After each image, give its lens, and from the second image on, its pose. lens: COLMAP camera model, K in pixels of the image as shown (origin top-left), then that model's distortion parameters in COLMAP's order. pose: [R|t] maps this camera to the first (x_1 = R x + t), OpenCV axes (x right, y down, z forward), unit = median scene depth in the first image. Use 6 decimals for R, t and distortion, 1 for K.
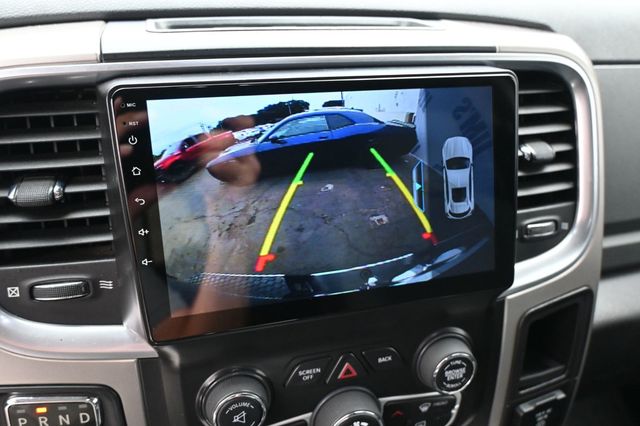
lens RADIAL K [[538.2, 0, 325.1], [0, 538.2, 224.1], [0, 0, 1]] dist [0.006695, -0.023039]
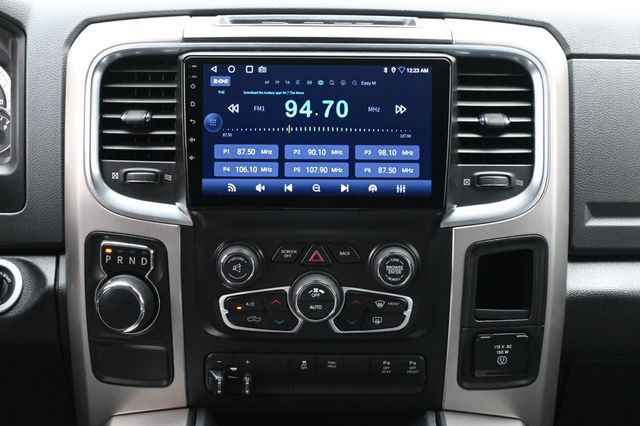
lens RADIAL K [[1084.5, 0, 319.2], [0, 1084.5, 212.5], [0, 0, 1]] dist [0.046615, 0.000000]
pose [[0.959508, 0.069733, -0.272913, 0.825204], [-0.110576, 0.984345, -0.137249, 0.552159], [0.259070, 0.161869, 0.952198, -1.752613]]
